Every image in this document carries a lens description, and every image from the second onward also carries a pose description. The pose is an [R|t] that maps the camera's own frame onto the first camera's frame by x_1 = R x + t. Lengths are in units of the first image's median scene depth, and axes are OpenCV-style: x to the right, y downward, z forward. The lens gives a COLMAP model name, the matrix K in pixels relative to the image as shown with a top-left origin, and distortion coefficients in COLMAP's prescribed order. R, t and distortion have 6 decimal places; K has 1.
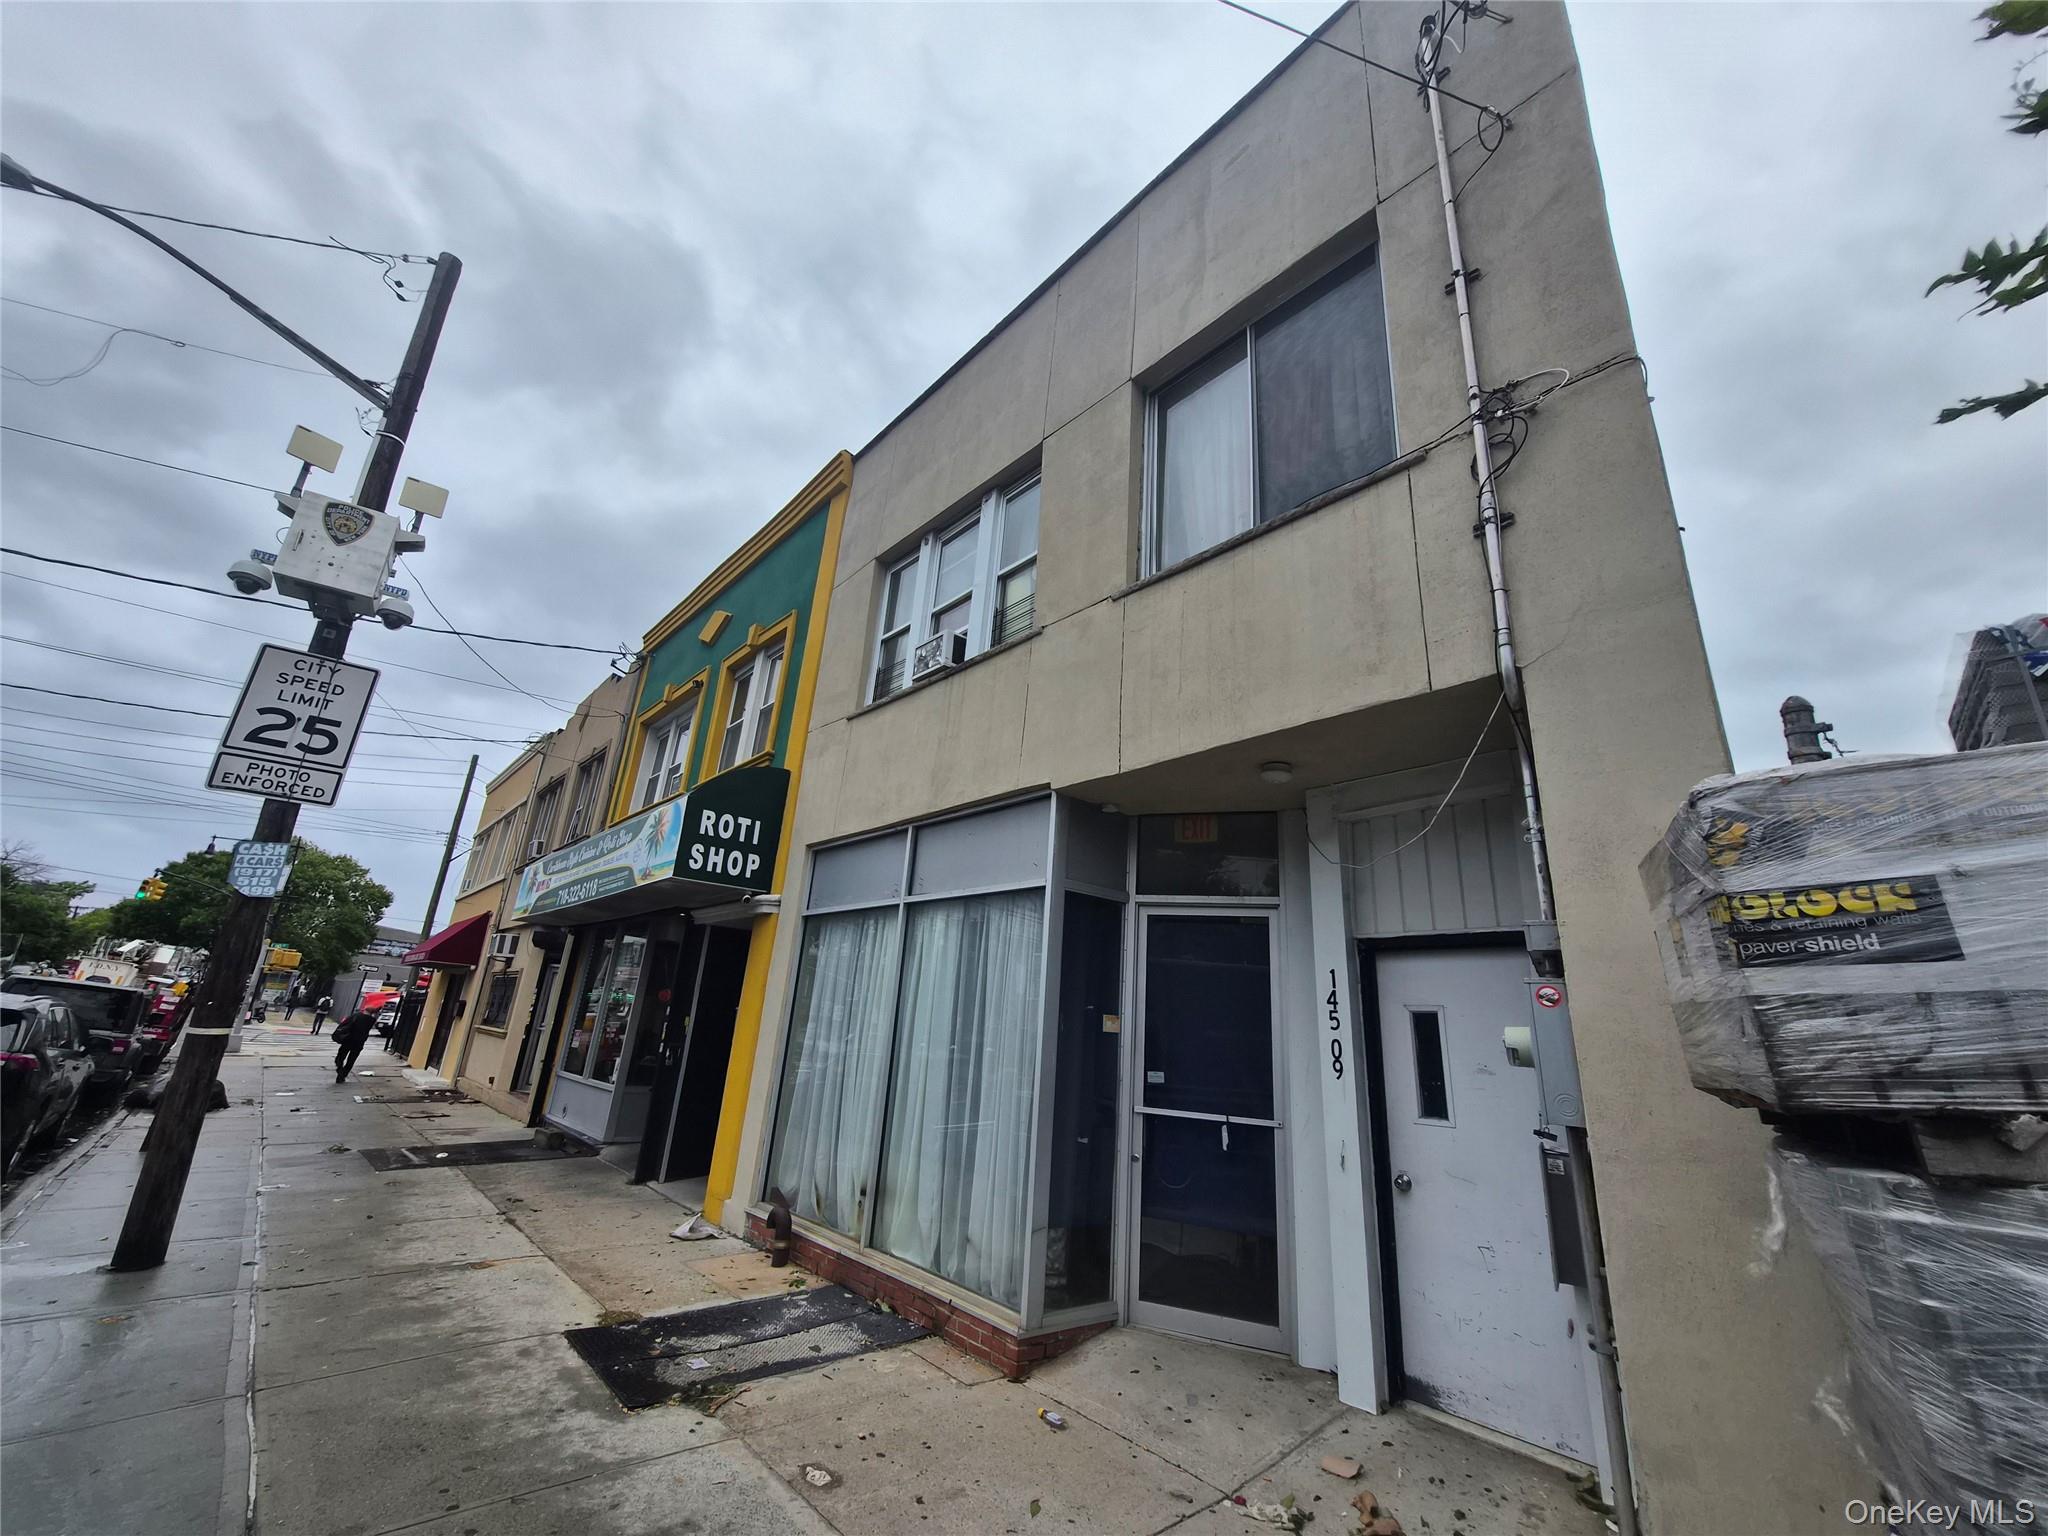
lens RADIAL K [[807.0, 0, 1018.2], [0, 807.0, 764.8], [0, 0, 1]] dist [-0.000546, -0.000007]
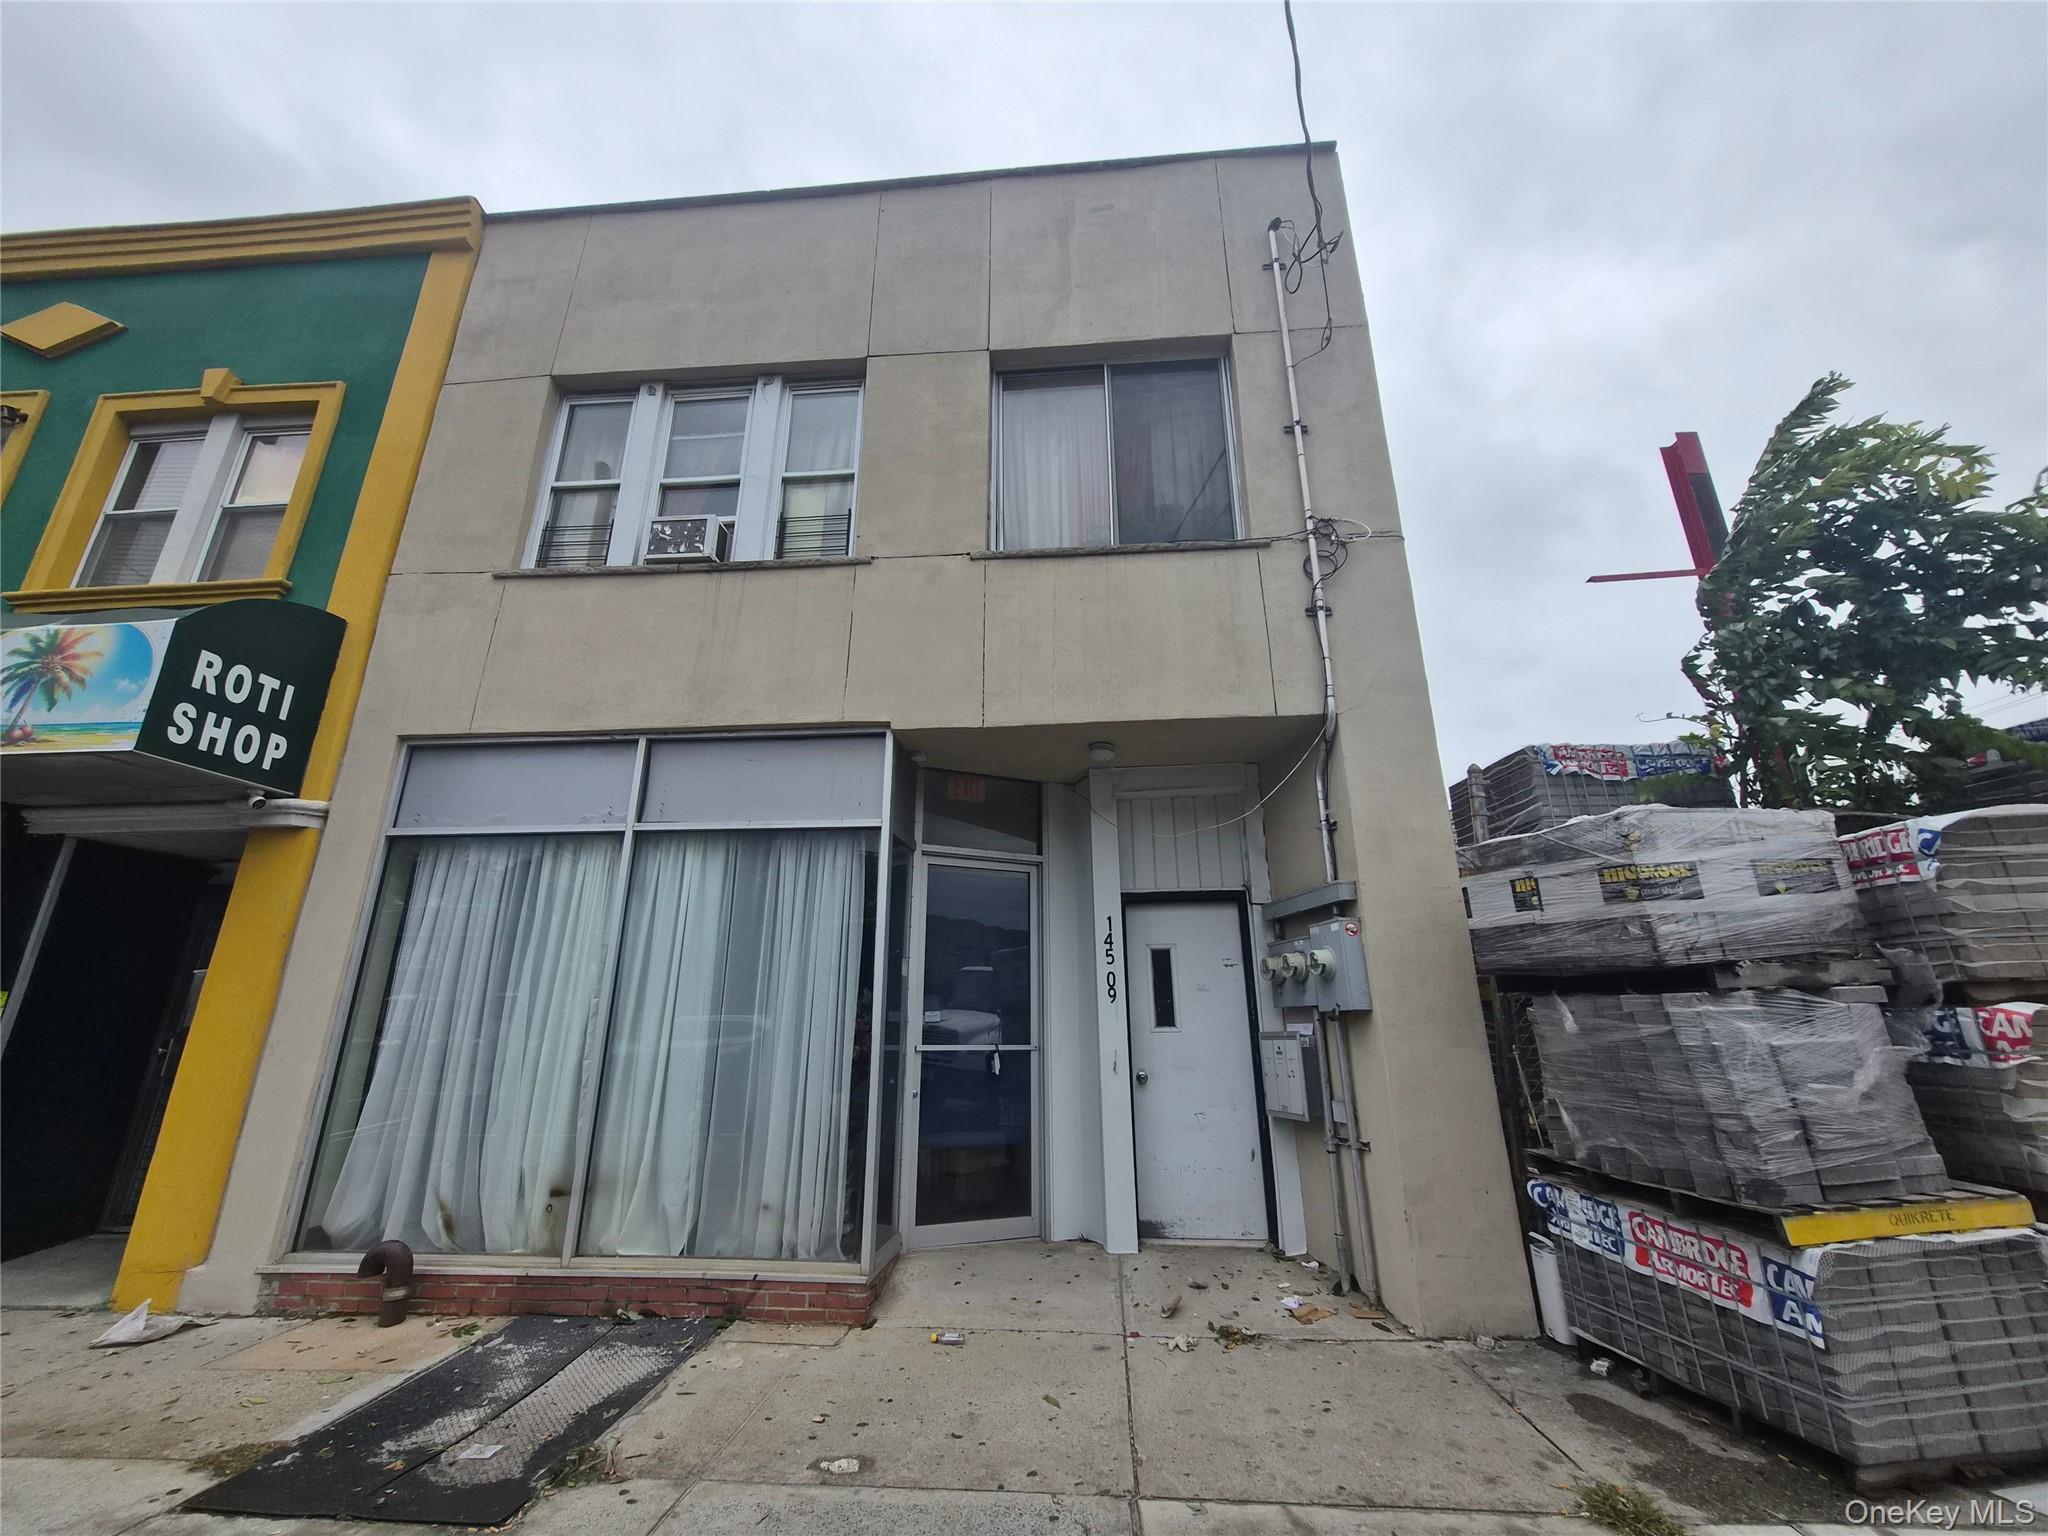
lens RADIAL K [[807.0, 0, 1014.5], [0, 807.0, 767.3], [0, 0, 1]] dist [-0.000546, -0.000007]
pose [[0.718186, 0.146646, 0.680223, -0.548757], [-0.174158, 0.984310, -0.028326, 0.084055], [-0.673705, -0.098123, 0.732457, 0.203369]]
